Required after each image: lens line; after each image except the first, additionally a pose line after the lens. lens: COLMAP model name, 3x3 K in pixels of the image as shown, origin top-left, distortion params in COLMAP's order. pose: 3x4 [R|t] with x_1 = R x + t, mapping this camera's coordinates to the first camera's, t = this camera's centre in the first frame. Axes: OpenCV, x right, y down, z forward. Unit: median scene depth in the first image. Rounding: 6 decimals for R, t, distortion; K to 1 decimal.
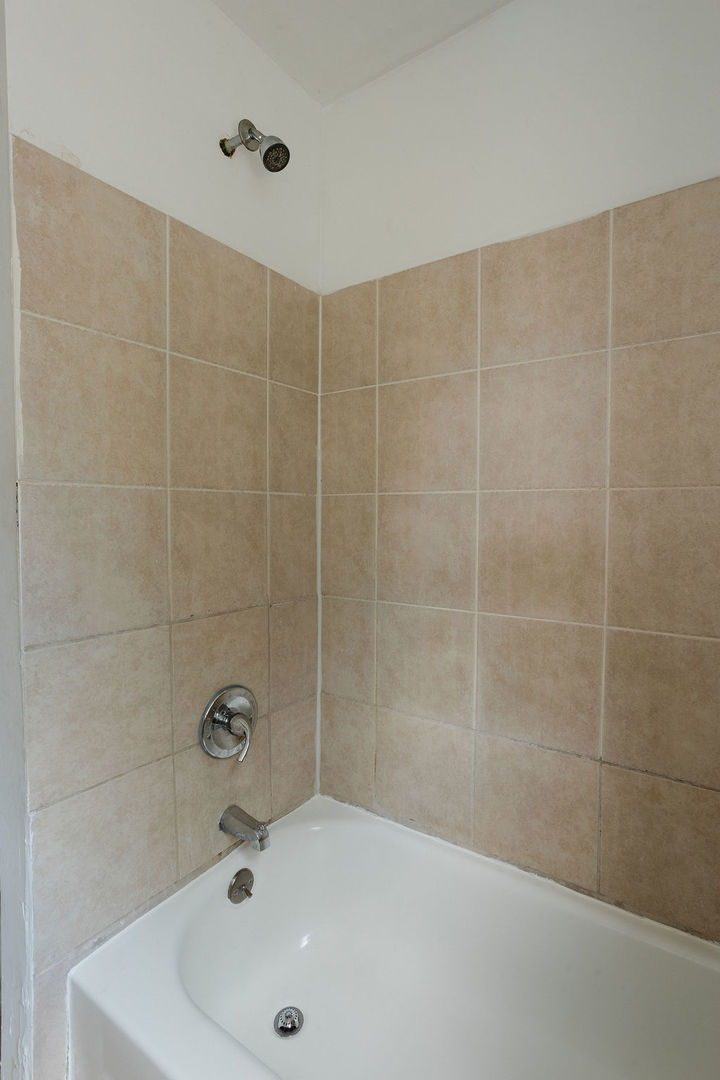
lens RADIAL K [[528.7, 0, 365.0], [0, 528.7, 534.7], [0, 0, 1]] dist [0.022135, 0.007315]
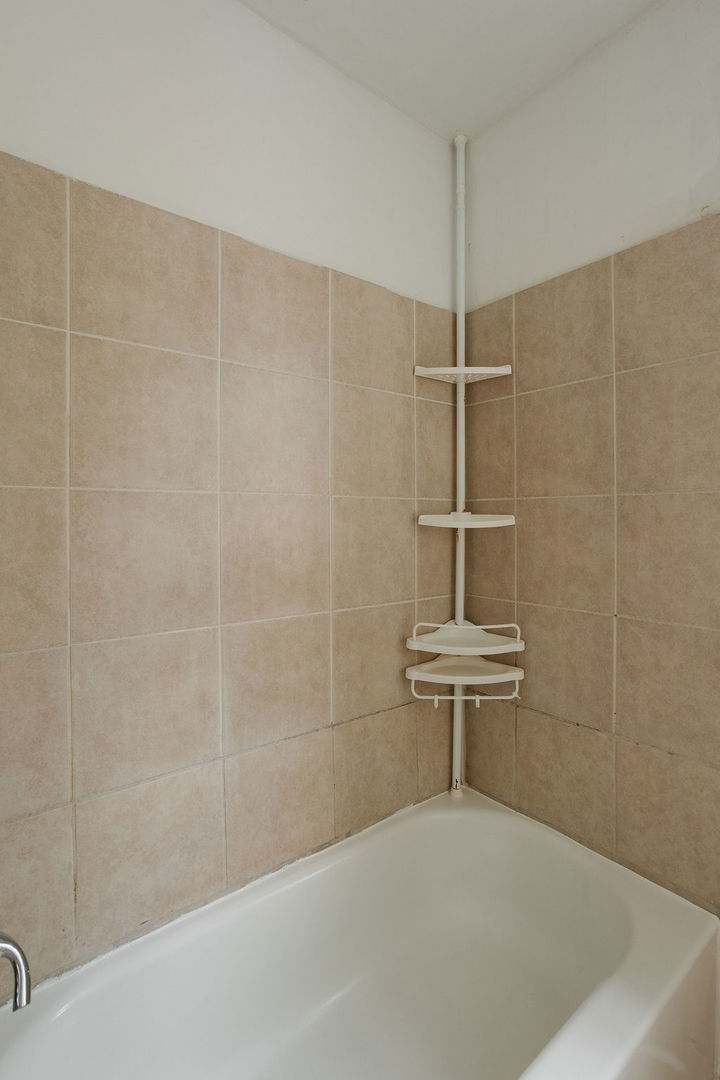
lens RADIAL K [[528.7, 0, 366.7], [0, 528.7, 537.0], [0, 0, 1]] dist [0.022135, 0.007315]
pose [[0.329908, -0.022580, 0.943743, -0.573483], [0.057112, 0.998360, 0.003922, 0.006002], [-0.942284, 0.052605, 0.330657, 0.468639]]
